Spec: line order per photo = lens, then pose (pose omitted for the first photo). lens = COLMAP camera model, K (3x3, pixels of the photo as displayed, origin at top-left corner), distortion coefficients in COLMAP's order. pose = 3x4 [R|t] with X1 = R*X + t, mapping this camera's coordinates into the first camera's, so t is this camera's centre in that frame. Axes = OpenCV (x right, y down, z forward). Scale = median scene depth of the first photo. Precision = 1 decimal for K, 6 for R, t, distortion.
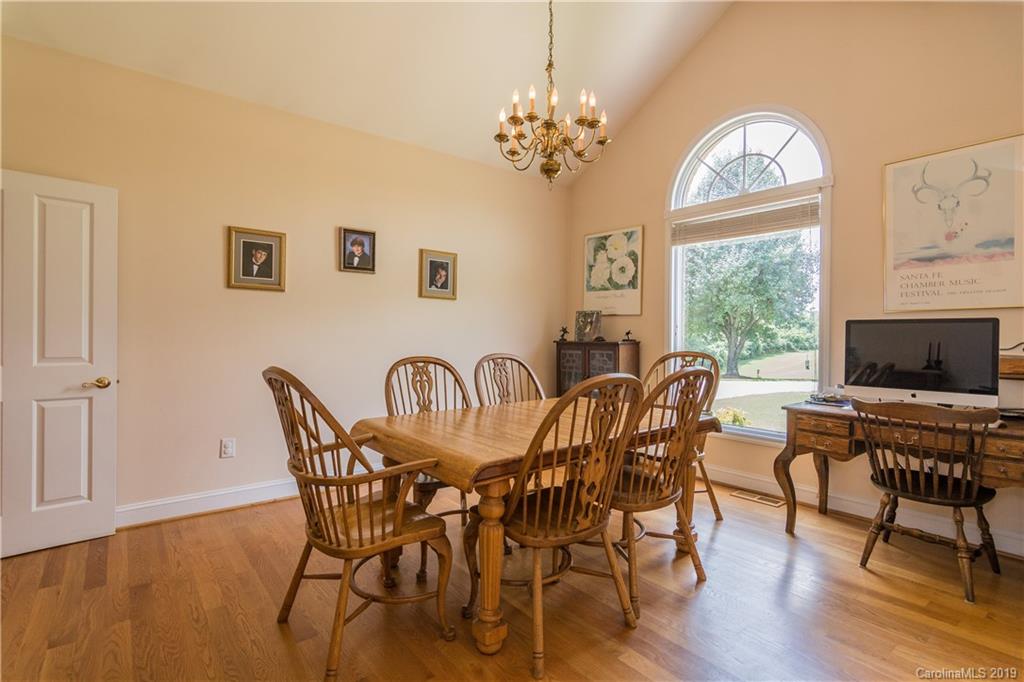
lens RADIAL K [[494.2, 0, 507.3], [0, 494.2, 339.4], [0, 0, 1]] dist [-0.006972, 0.004806]
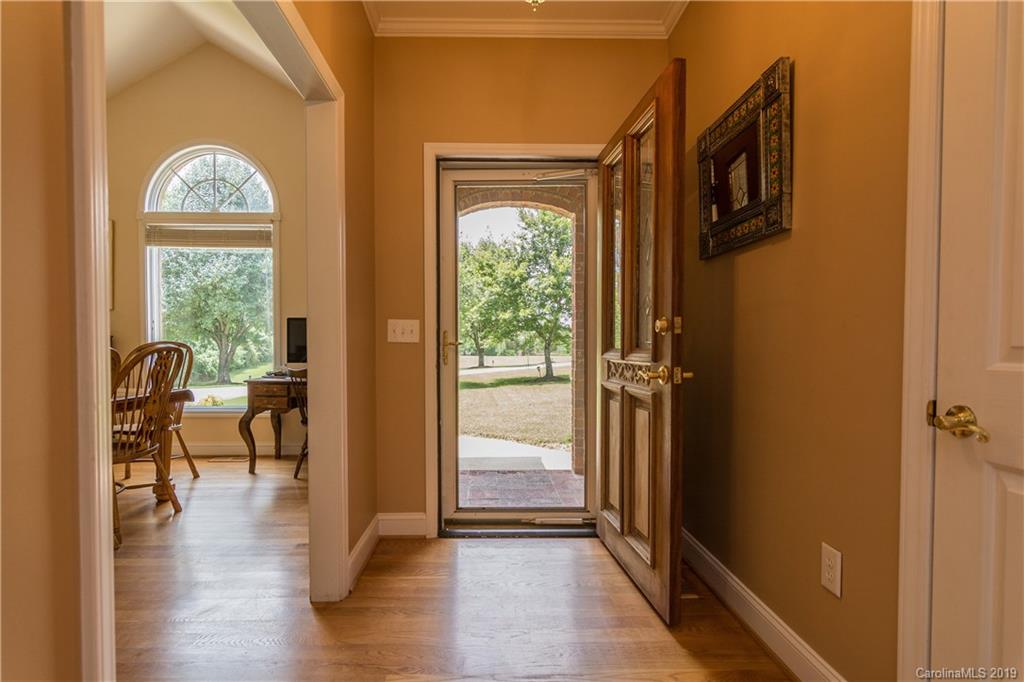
lens RADIAL K [[516.4, 0, 508.1], [0, 516.4, 366.1], [0, 0, 1]] dist [-0.015916, 0.004986]
pose [[0.602328, -0.030733, 0.797657, -0.103274], [0.007523, 0.999433, 0.032826, 0.048192], [-0.798213, -0.013771, 0.602218, -0.348378]]
